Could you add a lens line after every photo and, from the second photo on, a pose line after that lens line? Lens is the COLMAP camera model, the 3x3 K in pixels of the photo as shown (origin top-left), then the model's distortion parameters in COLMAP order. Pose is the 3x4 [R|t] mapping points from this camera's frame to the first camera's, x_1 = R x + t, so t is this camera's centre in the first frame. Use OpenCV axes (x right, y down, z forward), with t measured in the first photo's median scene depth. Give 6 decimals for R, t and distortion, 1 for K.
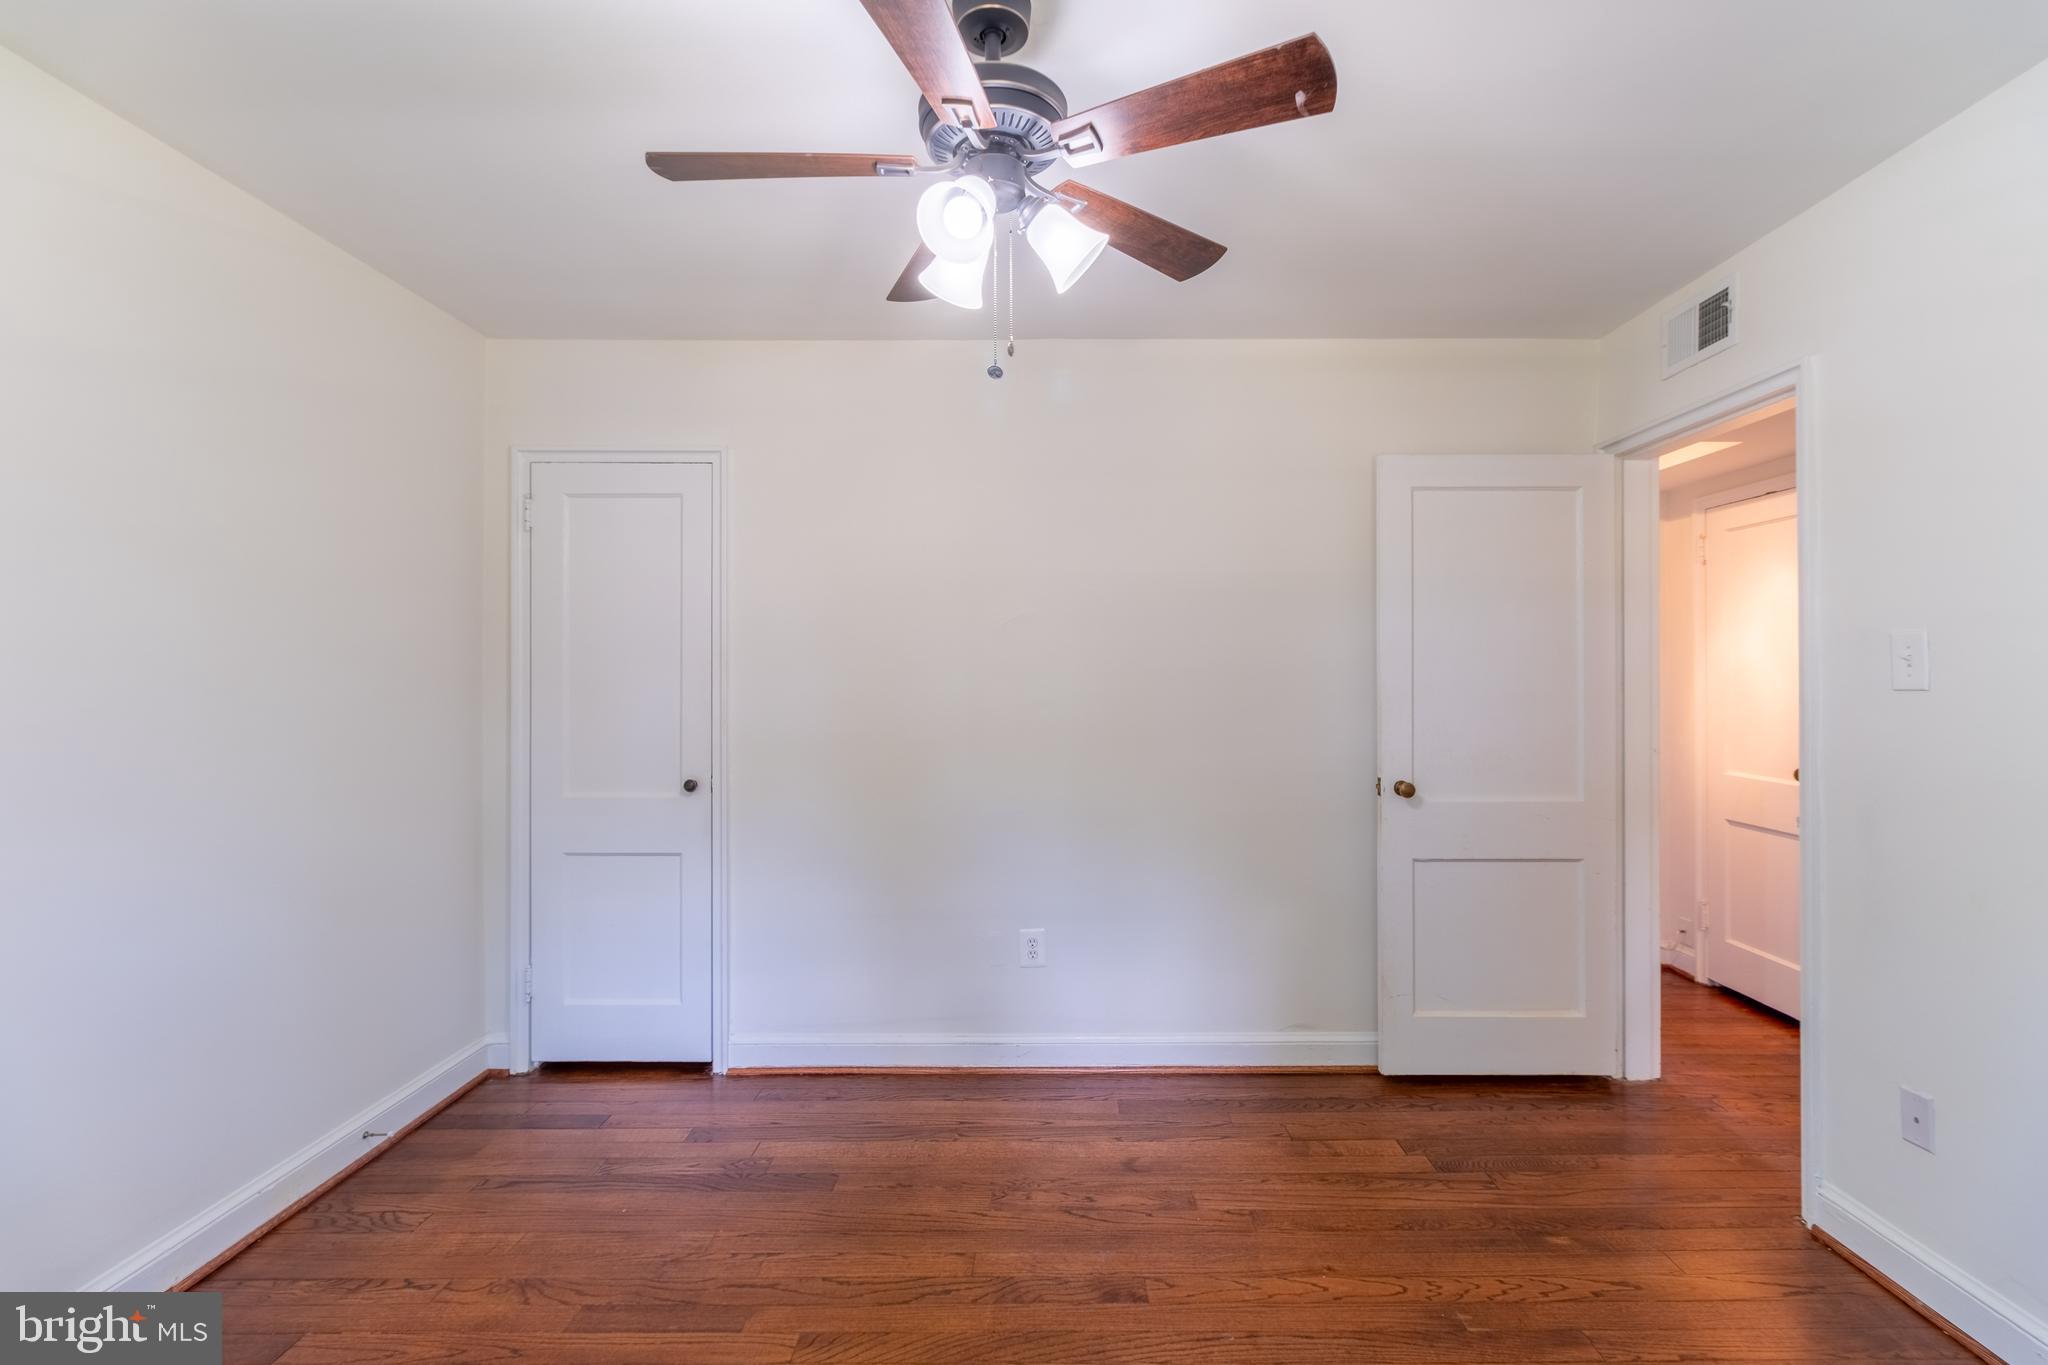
lens RADIAL K [[894.5, 0, 1037.7], [0, 894.5, 679.5], [0, 0, 1]] dist [-0.000181, -0.000102]
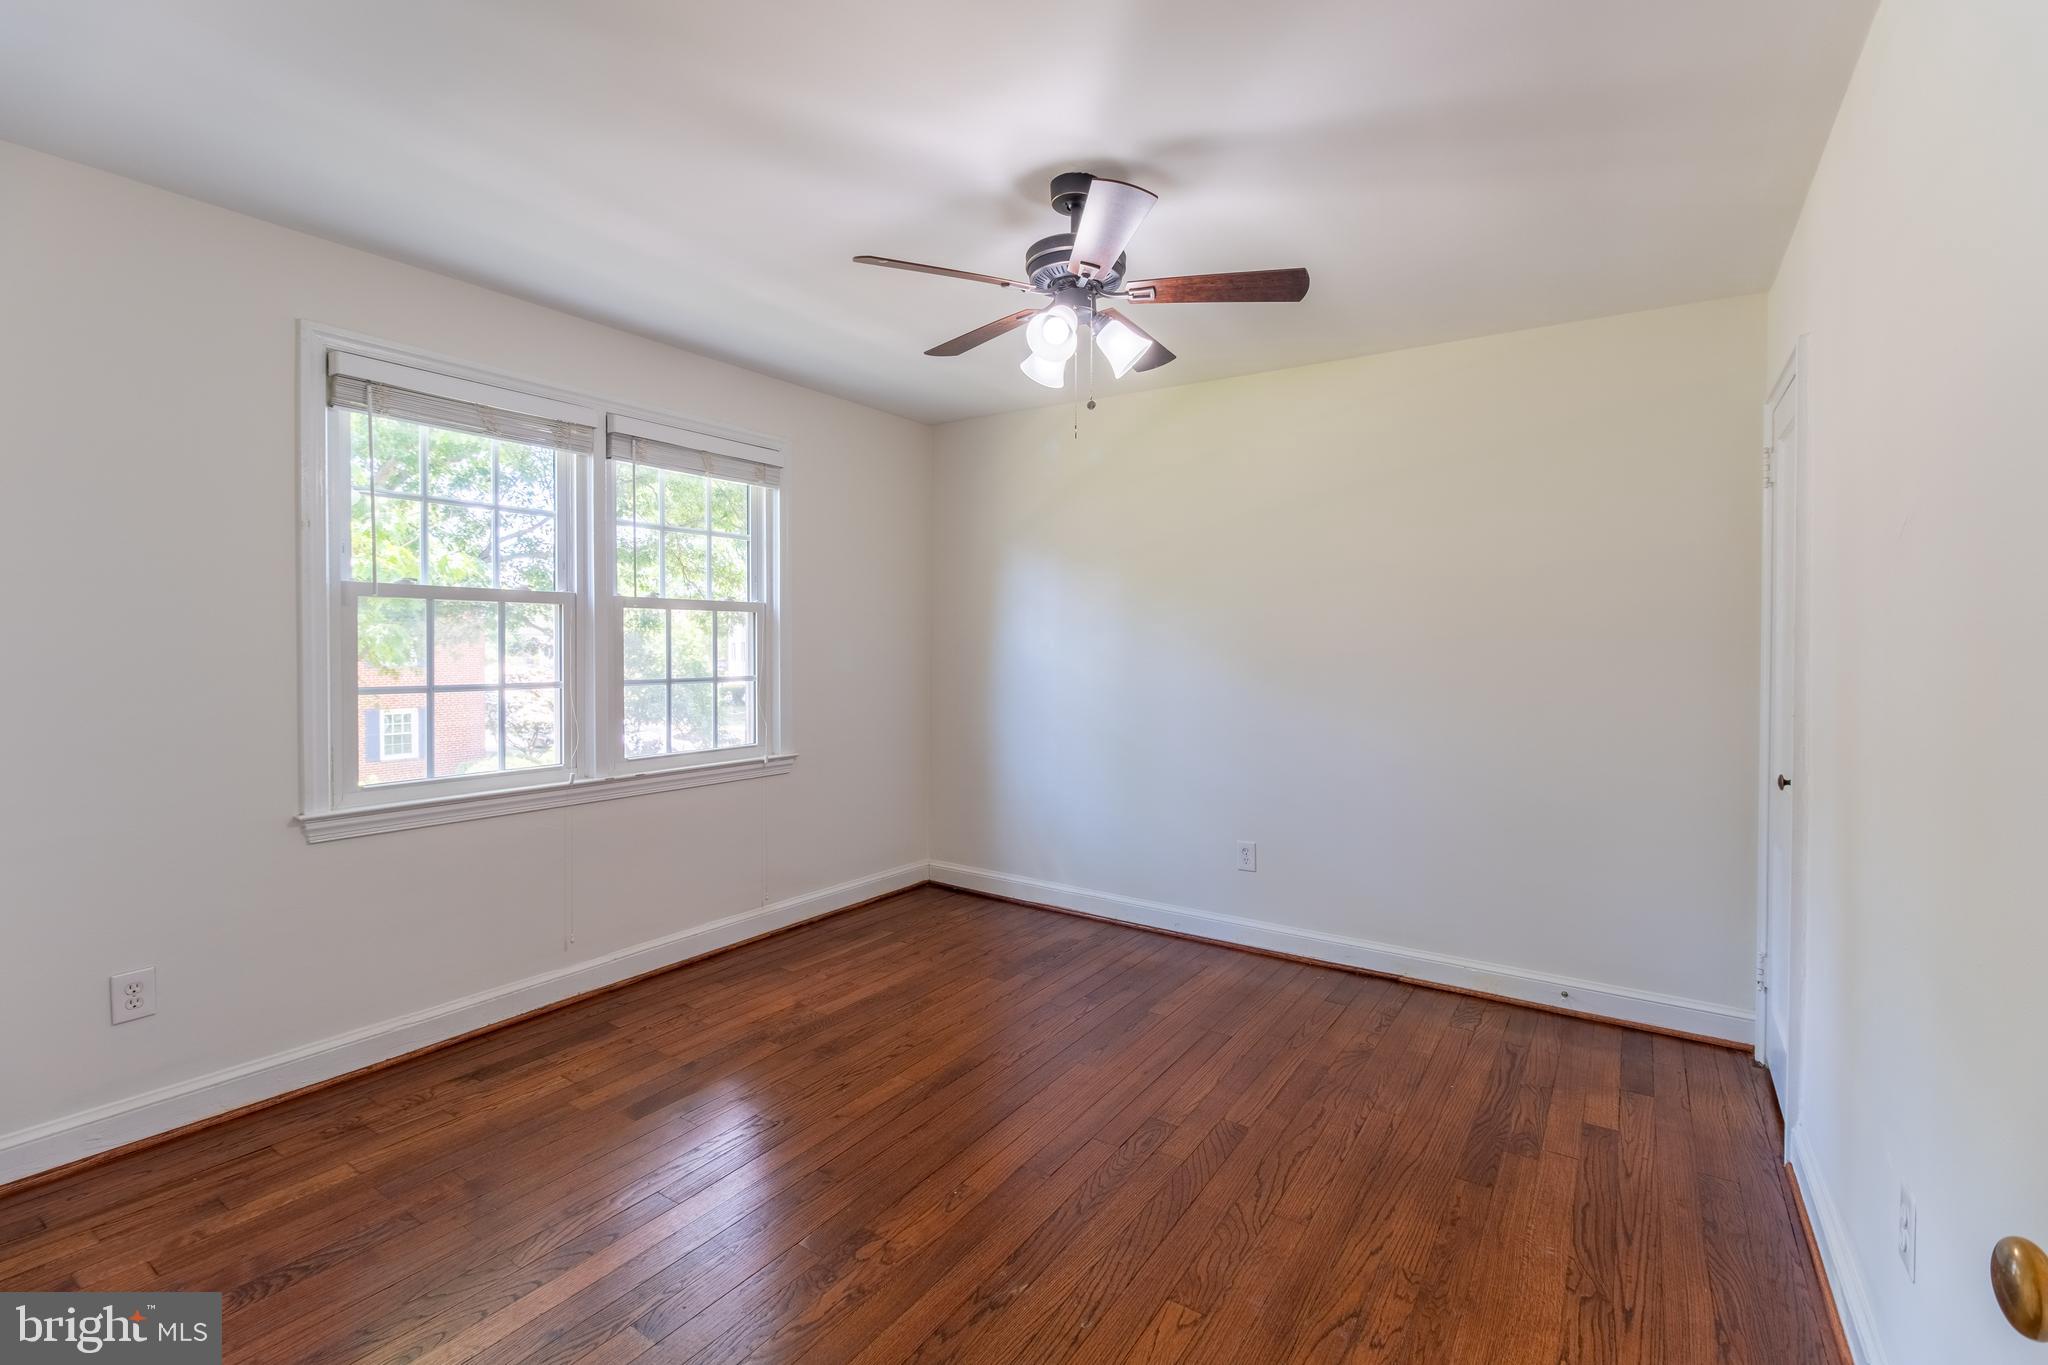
lens RADIAL K [[894.5, 0, 1037.7], [0, 894.5, 679.5], [0, 0, 1]] dist [-0.000181, -0.000102]
pose [[-0.554114, 0.025817, -0.832040, 0.821848], [0.002307, 0.999563, 0.029478, 0.012313], [0.832438, 0.014414, -0.553931, 1.188456]]
